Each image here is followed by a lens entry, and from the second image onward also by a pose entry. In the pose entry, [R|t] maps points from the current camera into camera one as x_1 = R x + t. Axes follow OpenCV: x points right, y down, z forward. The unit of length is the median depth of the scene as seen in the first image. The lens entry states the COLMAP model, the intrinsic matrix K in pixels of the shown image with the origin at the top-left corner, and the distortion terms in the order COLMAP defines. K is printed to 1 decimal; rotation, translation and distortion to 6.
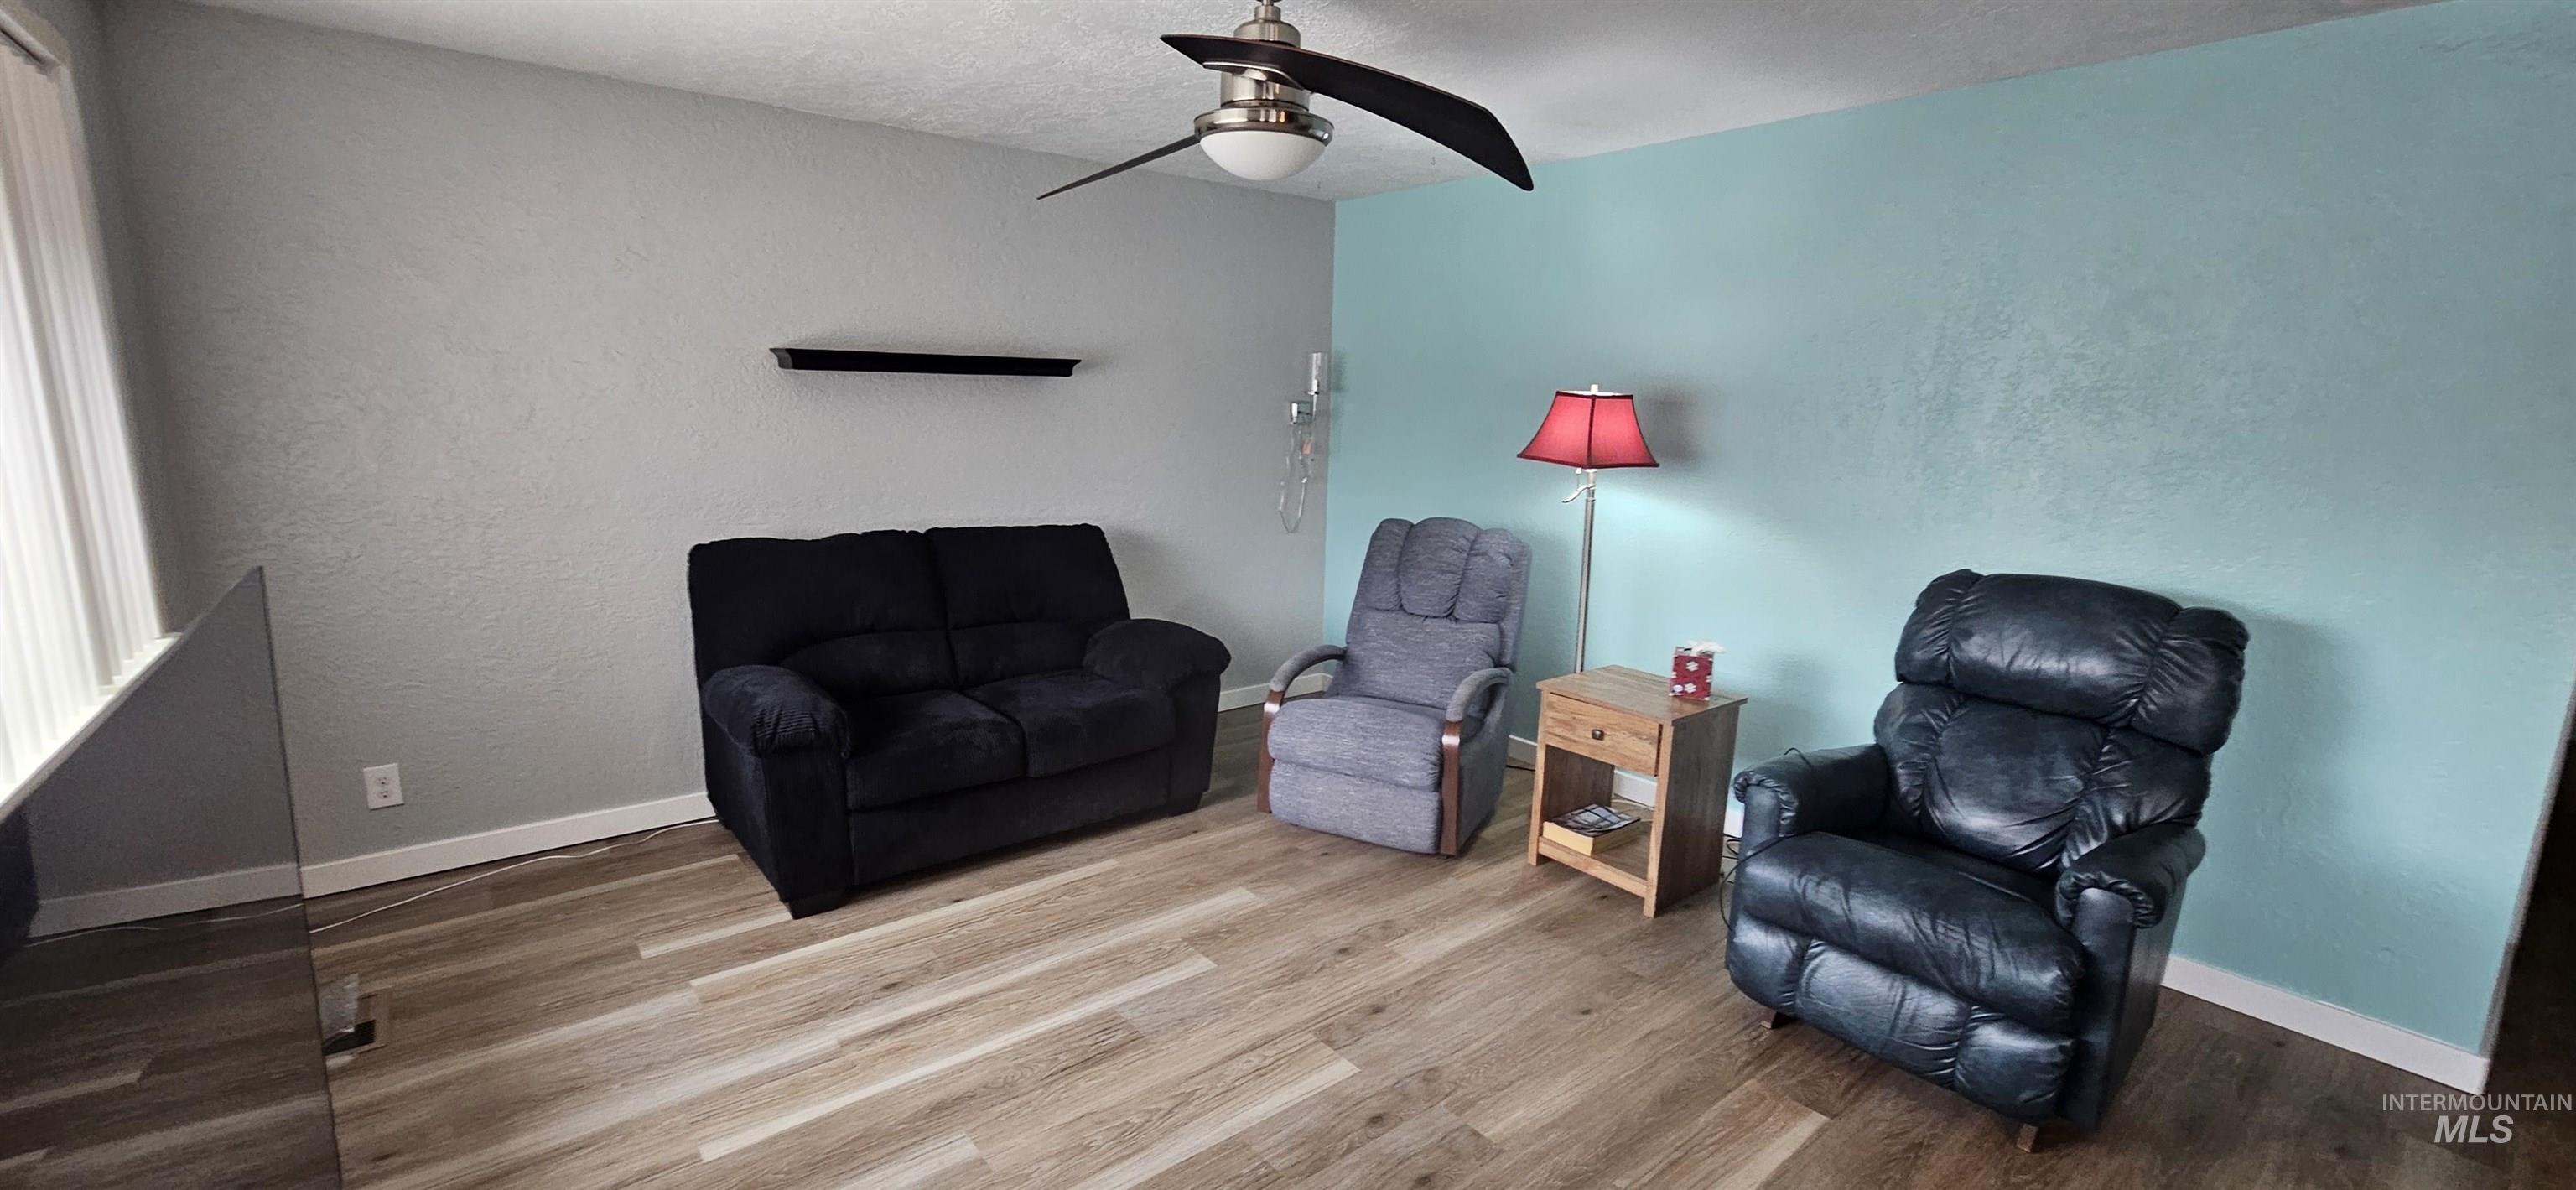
lens RADIAL K [[1060.7, 0, 1268.5], [0, 1060.7, 608.1], [0, 0, 1]] dist [-0.002851, 0.000635]
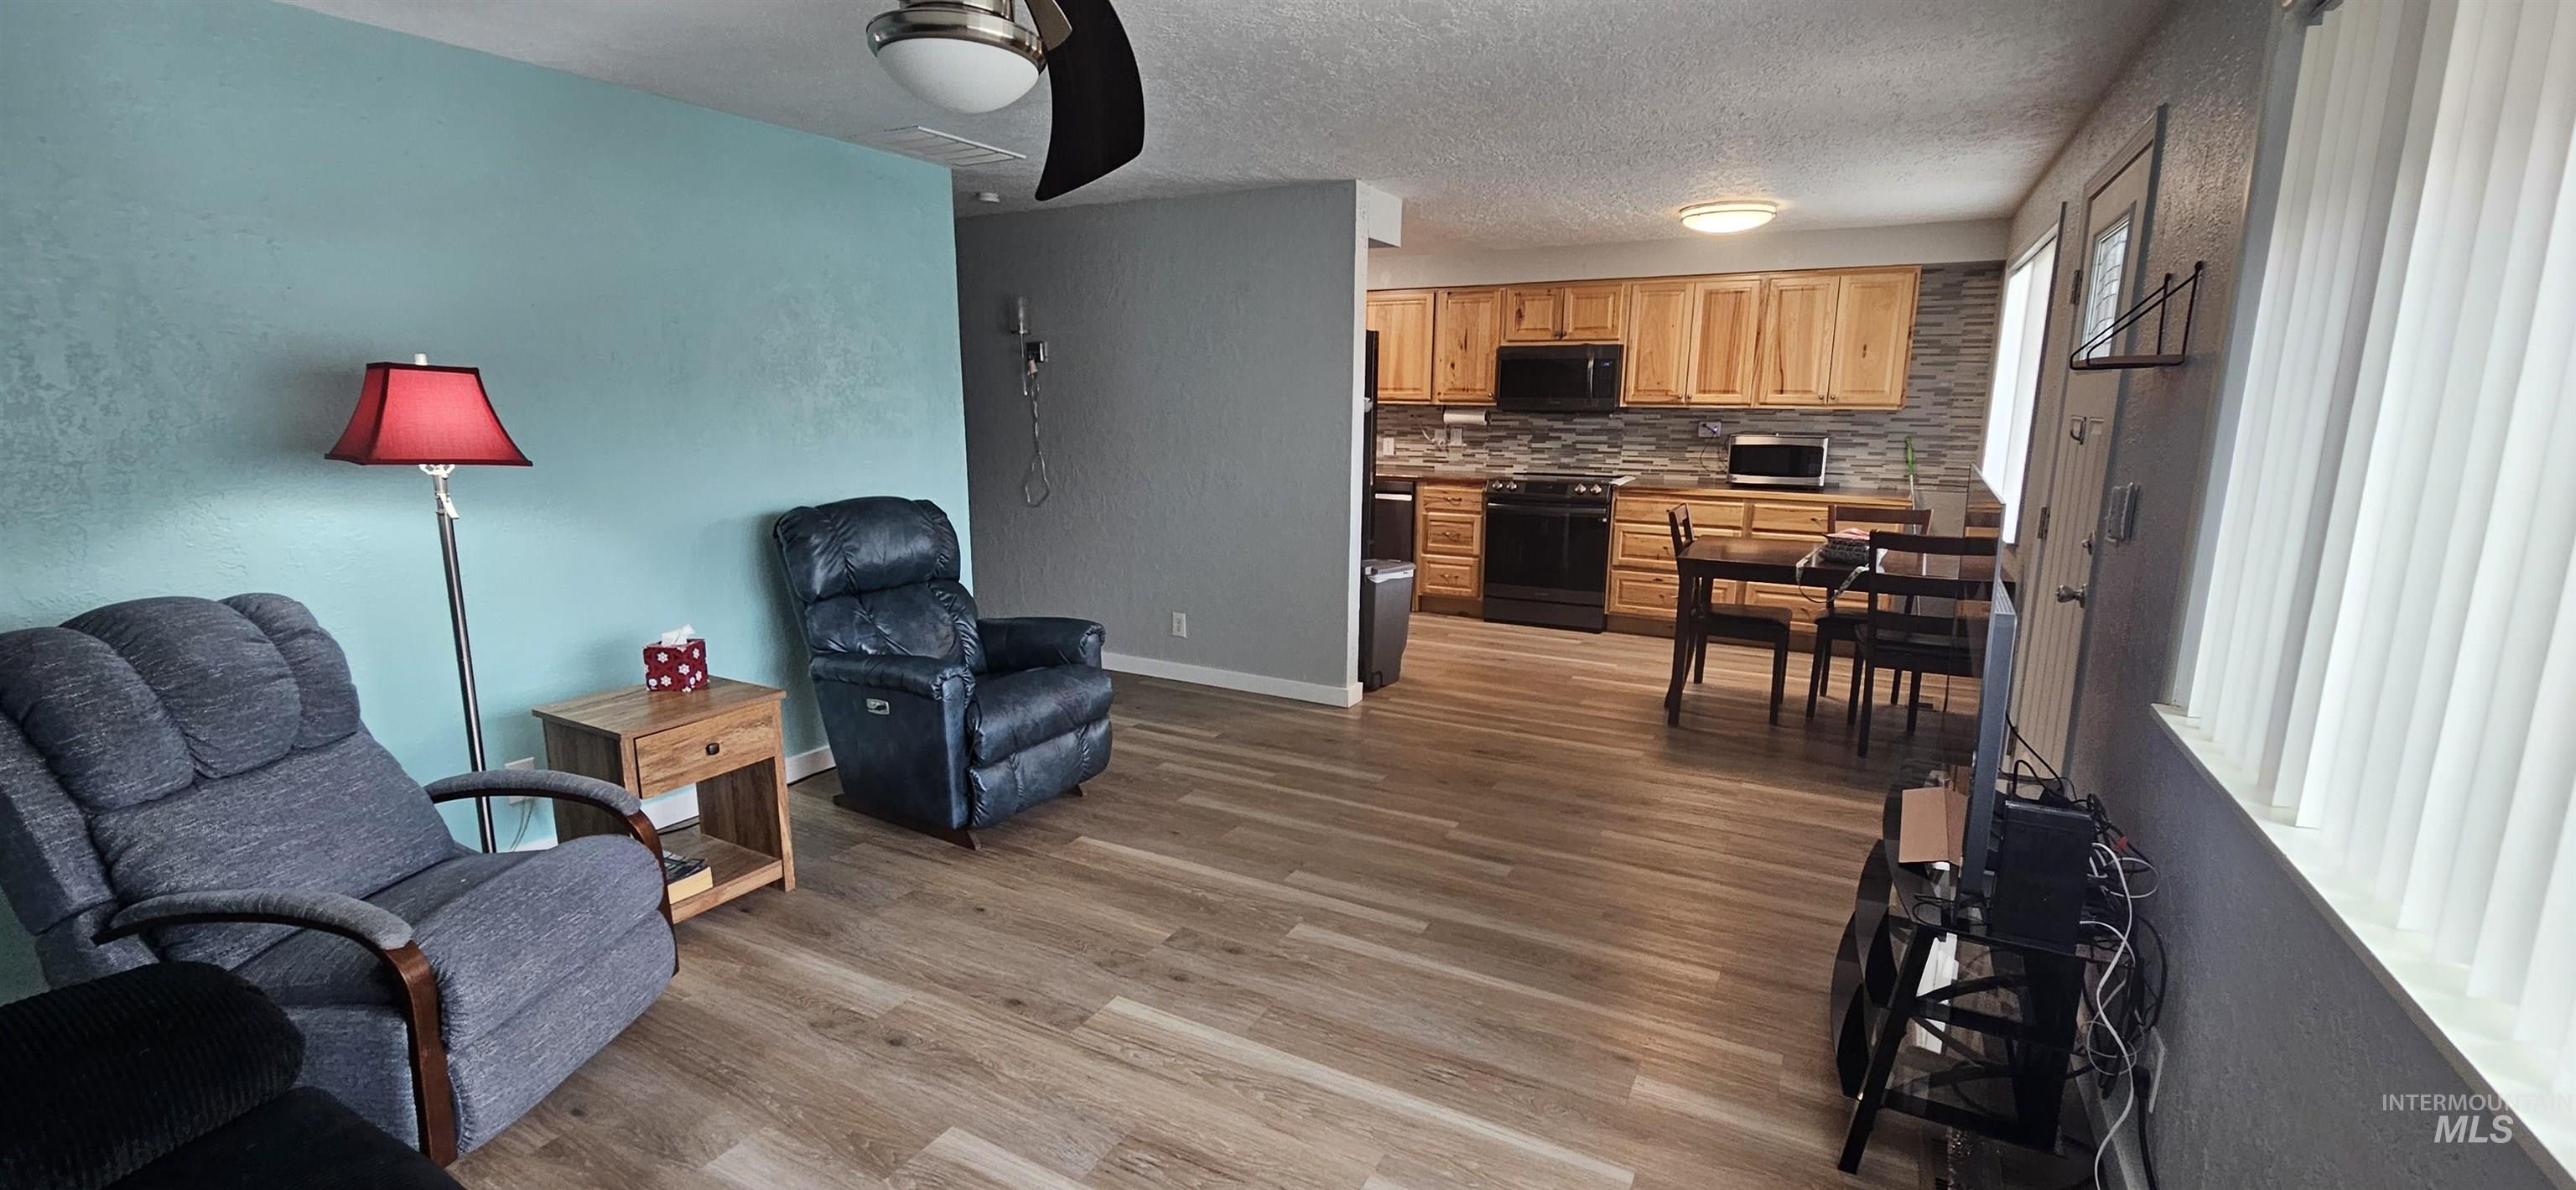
lens RADIAL K [[1060.7, 0, 1270.0], [0, 1060.7, 594.7], [0, 0, 1]] dist [-0.002851, 0.000635]
pose [[-0.376072, -0.195882, 0.905649, -0.659786], [0.173153, 0.945325, 0.276366, -0.171278], [-0.910268, 0.260750, -0.321593, 0.825866]]
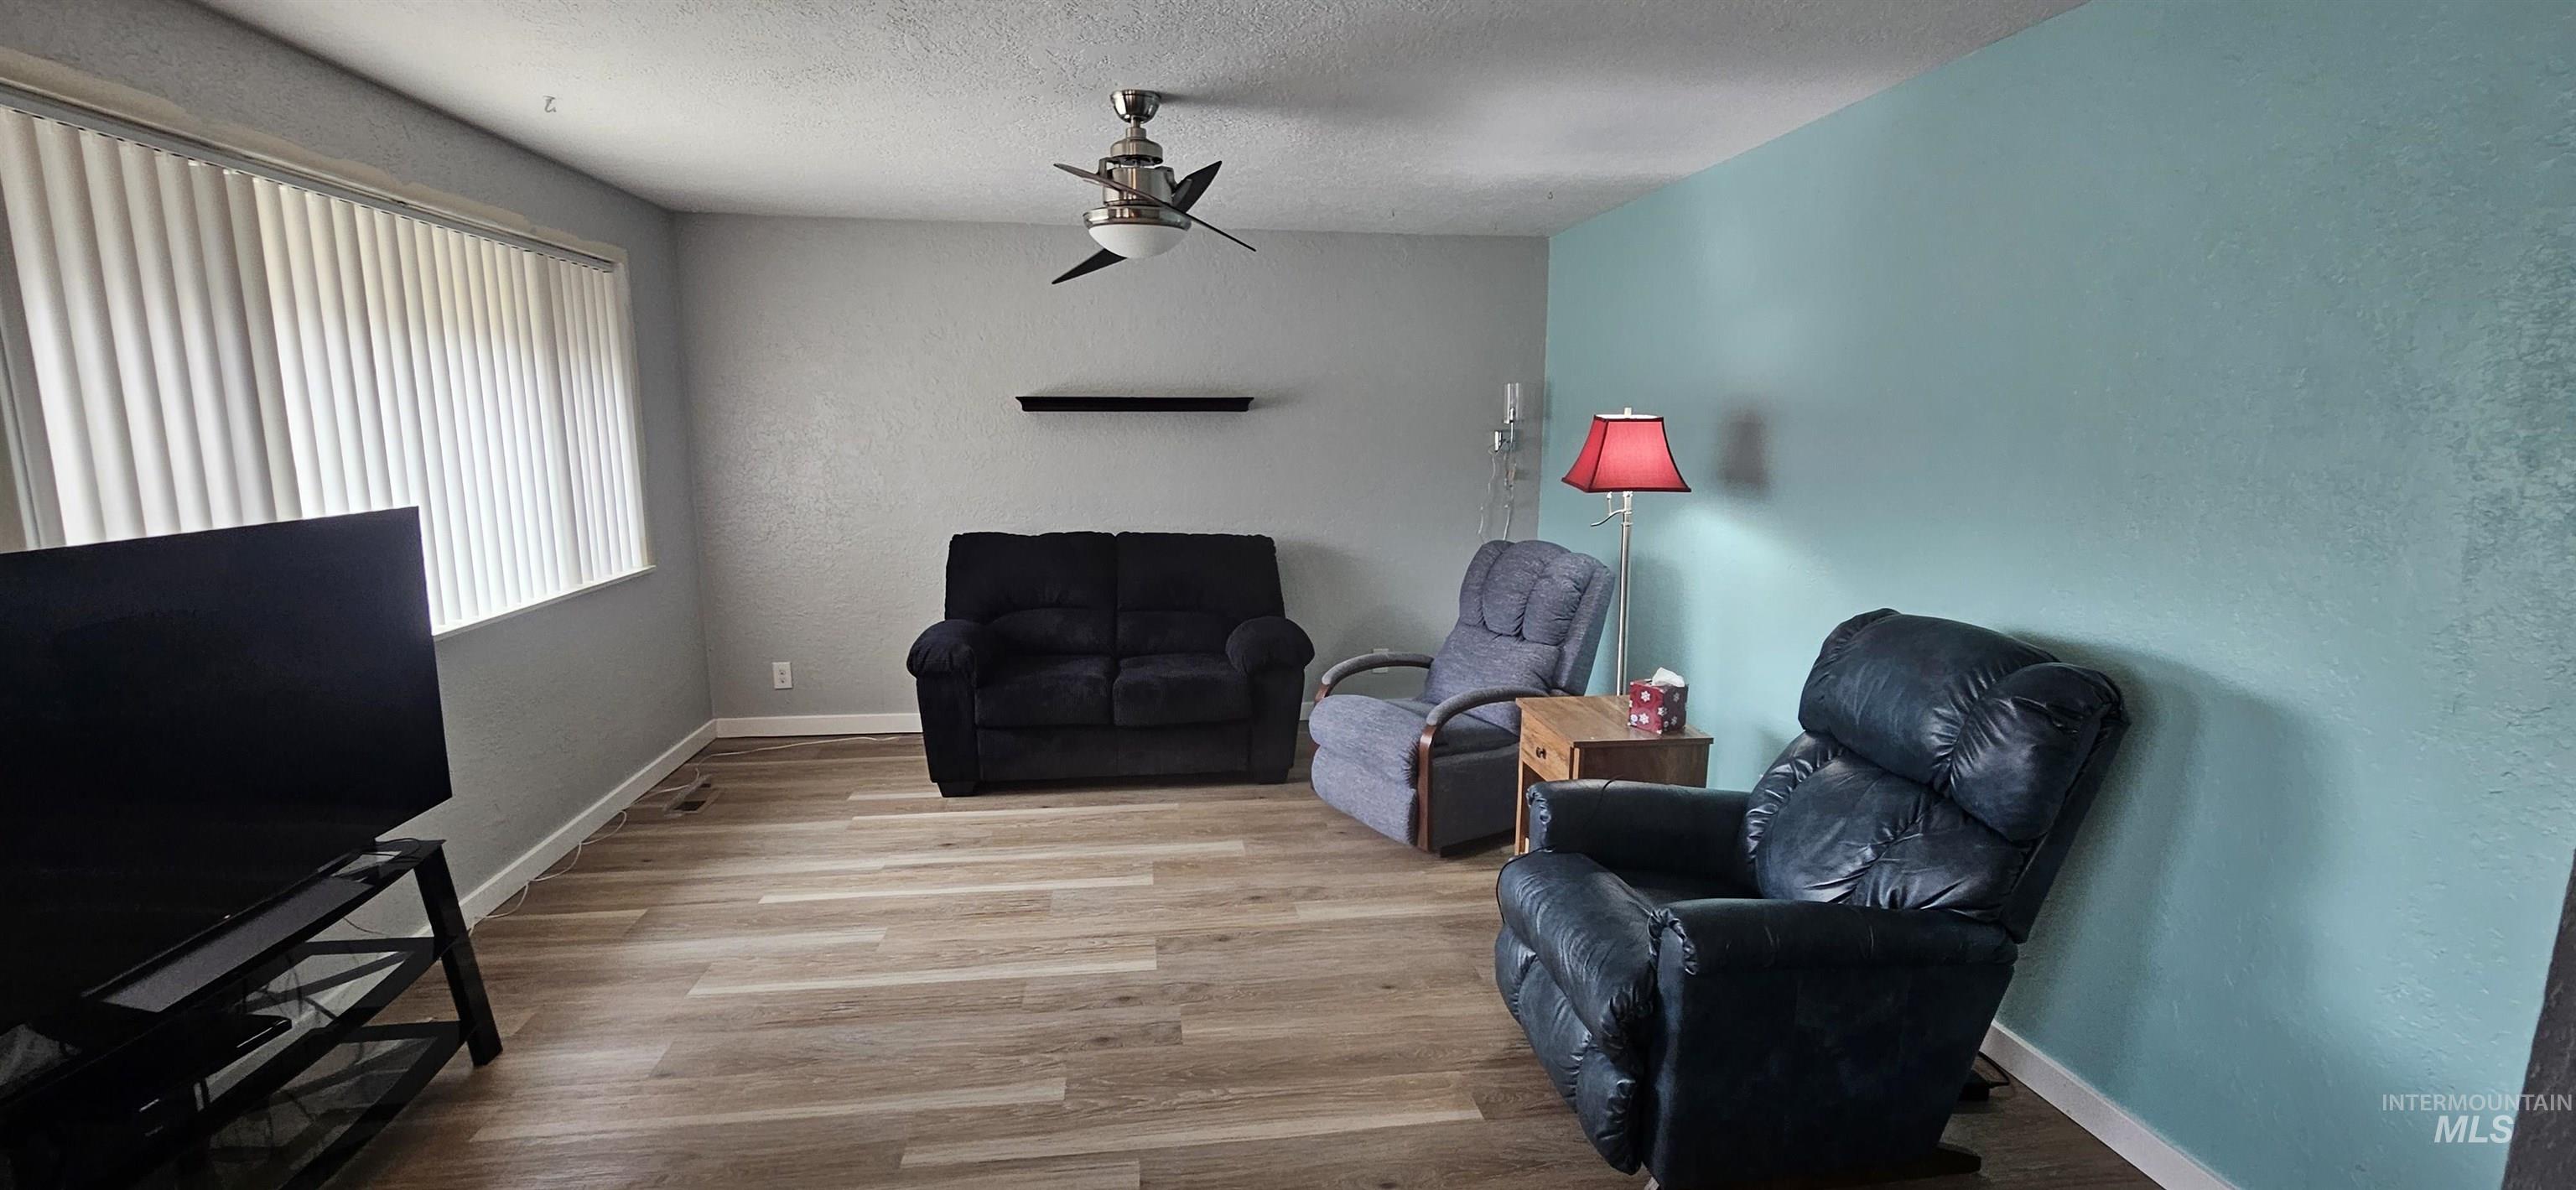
lens RADIAL K [[1060.7, 0, 1278.2], [0, 1060.7, 605.3], [0, 0, 1]] dist [-0.002851, 0.000635]
pose [[0.856301, 0.070336, -0.511666, 0.604658], [-0.088186, 0.996047, -0.010662, 0.012586], [0.508893, 0.054252, 0.859119, -0.004681]]
